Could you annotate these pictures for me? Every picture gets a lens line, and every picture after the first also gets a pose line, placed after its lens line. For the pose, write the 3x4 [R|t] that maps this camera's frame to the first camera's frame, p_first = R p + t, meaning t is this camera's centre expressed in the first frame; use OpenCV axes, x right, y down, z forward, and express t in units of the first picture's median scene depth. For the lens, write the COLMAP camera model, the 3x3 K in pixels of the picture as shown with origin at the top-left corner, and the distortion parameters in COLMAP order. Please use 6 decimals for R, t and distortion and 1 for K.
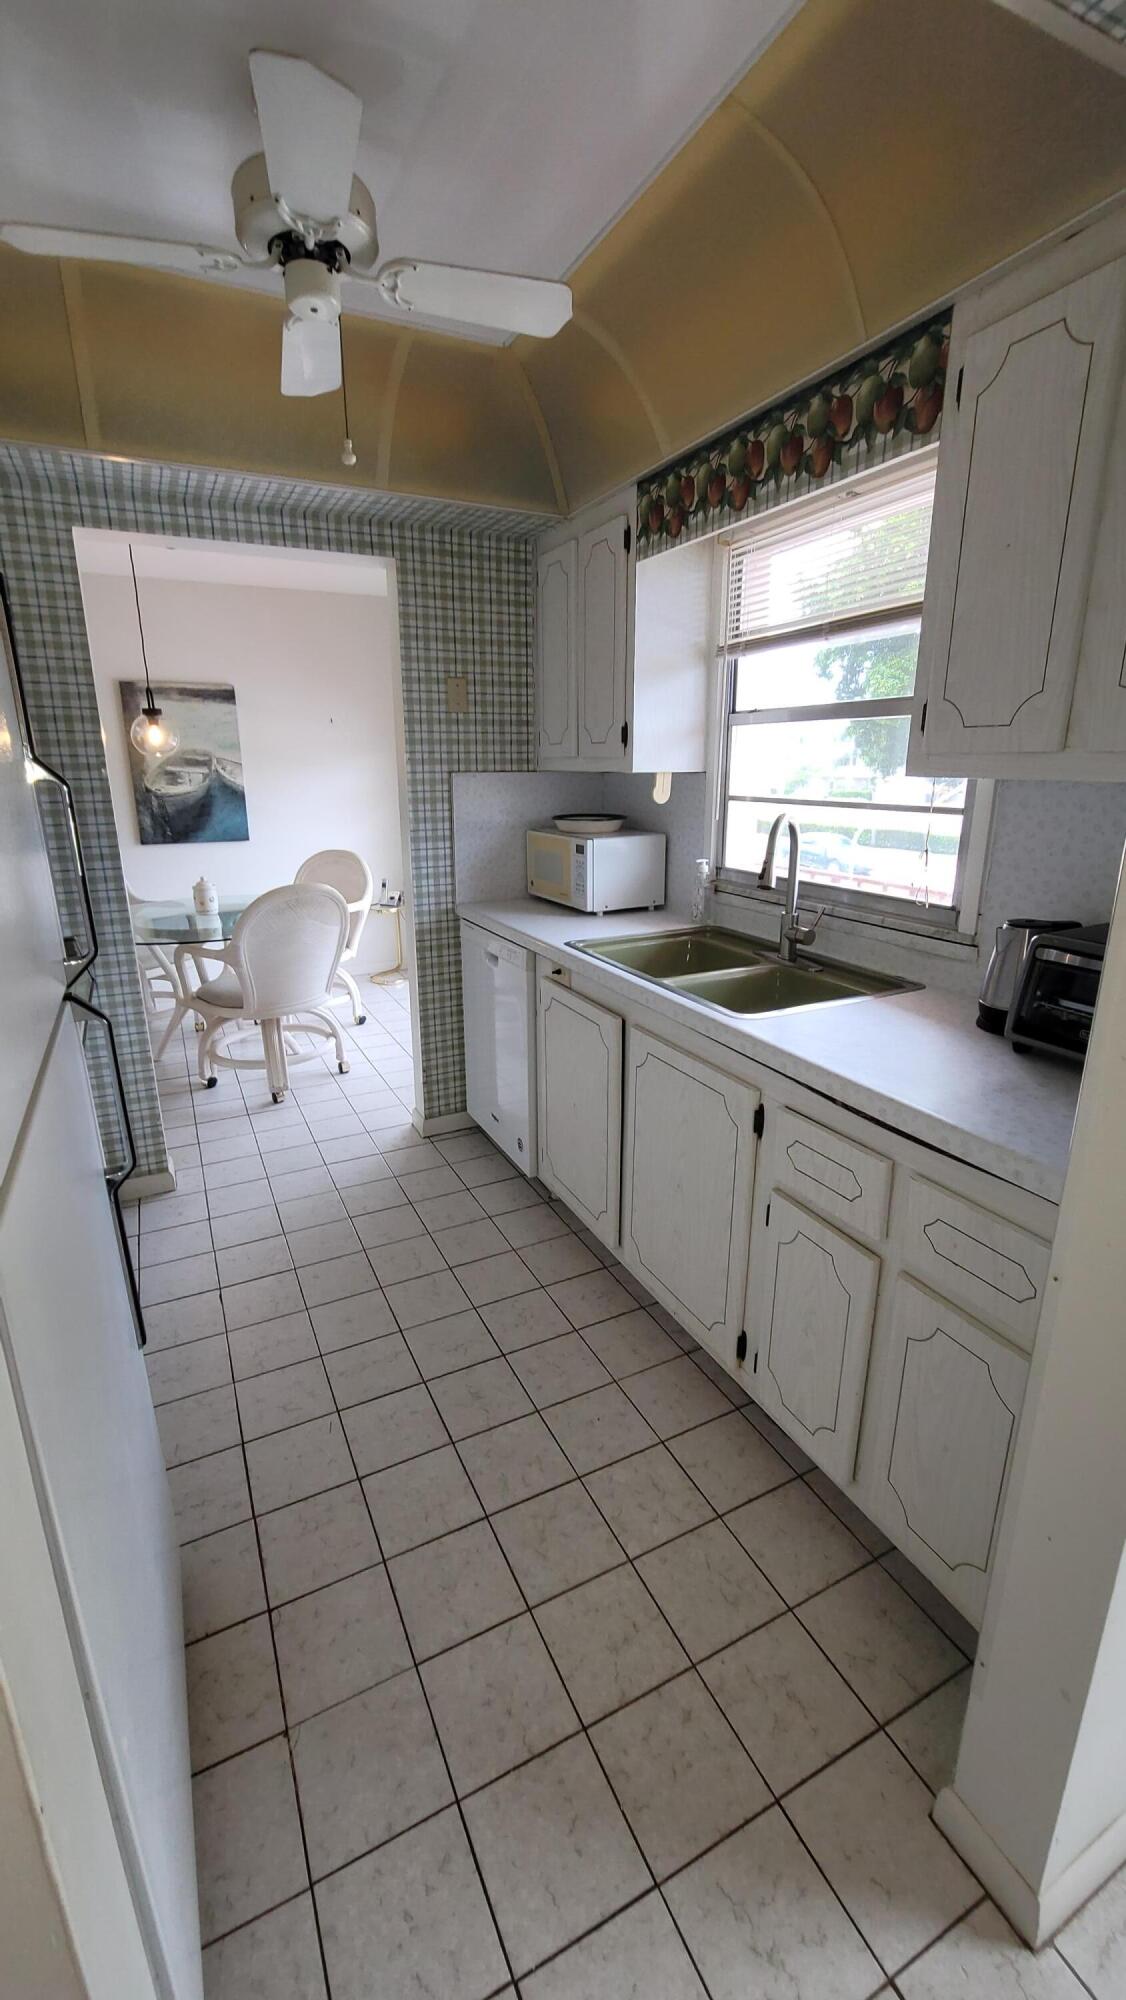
lens RADIAL K [[818.4, 0, 563.0], [0, 818.4, 1000.0], [0, 0, 1]] dist [-0.009538, 0.000233]
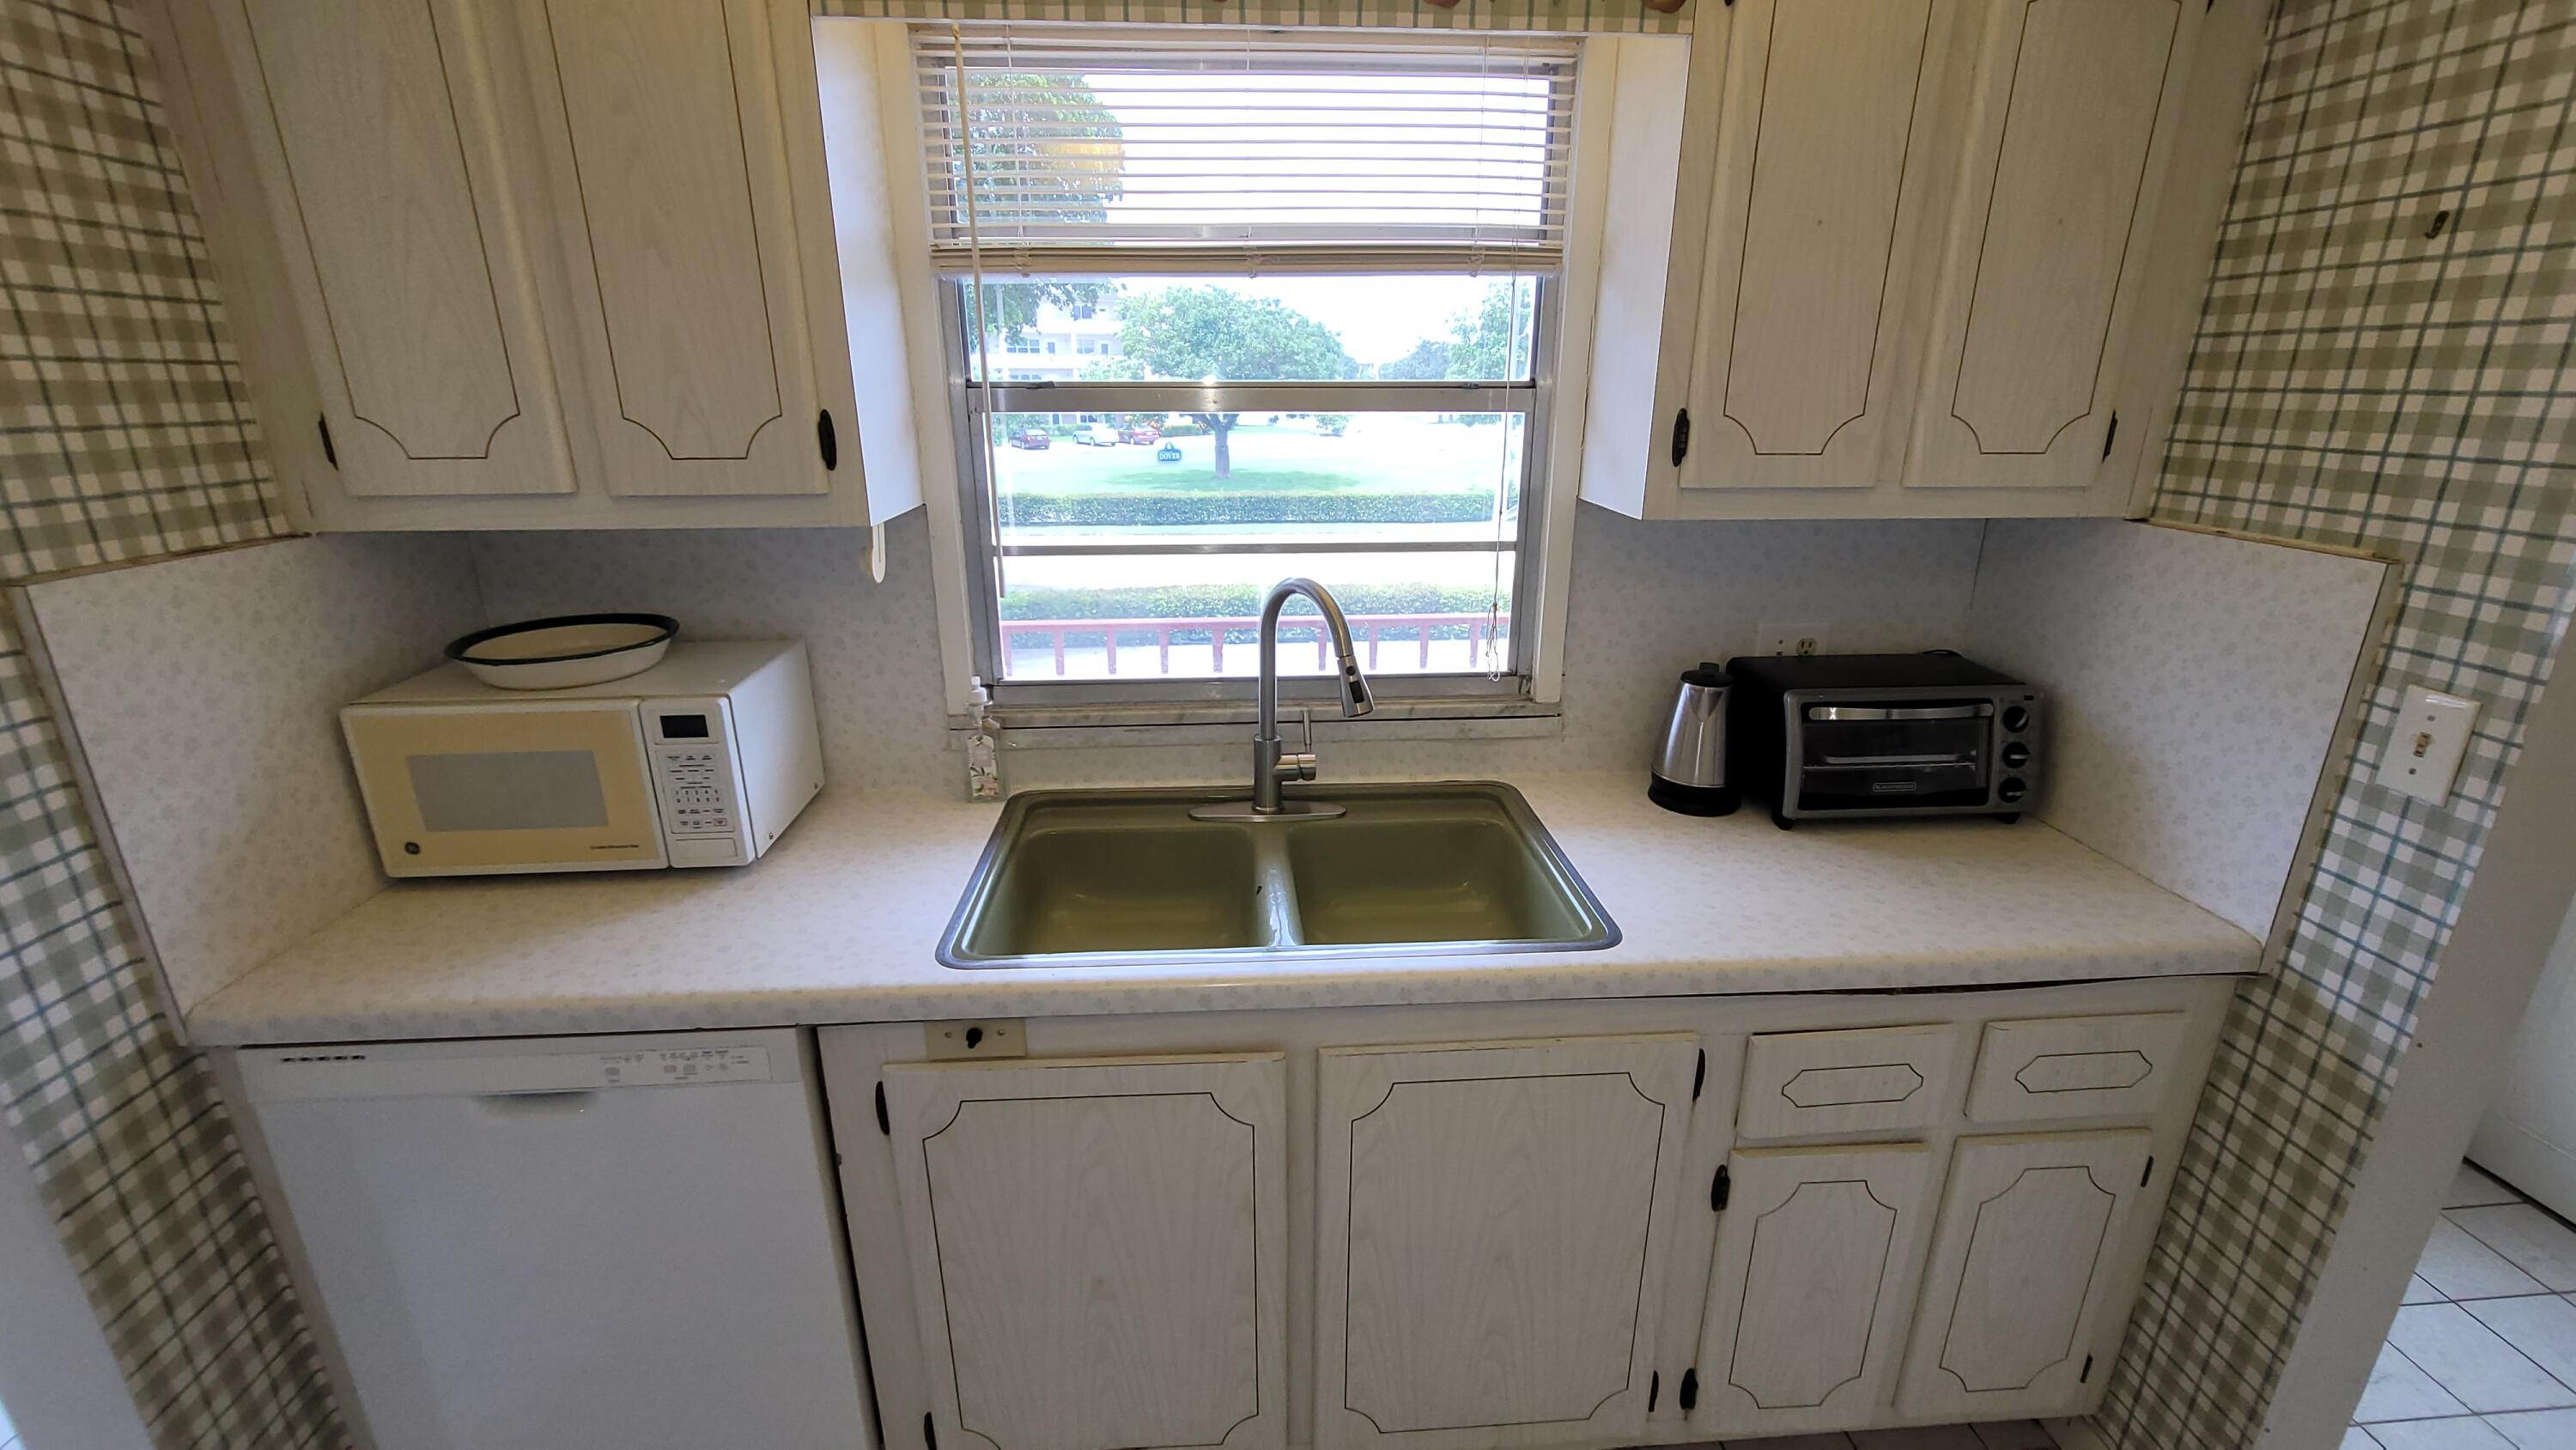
lens RADIAL K [[1045.5, 0, 1288.0], [0, 1045.5, 725.0], [0, 0, 1]] dist [0.000929, 0.000429]
pose [[0.383529, -0.286143, 0.878082, -0.283228], [0.255935, 0.946482, 0.196645, -0.191926], [-0.887357, 0.149313, 0.436237, 0.480033]]
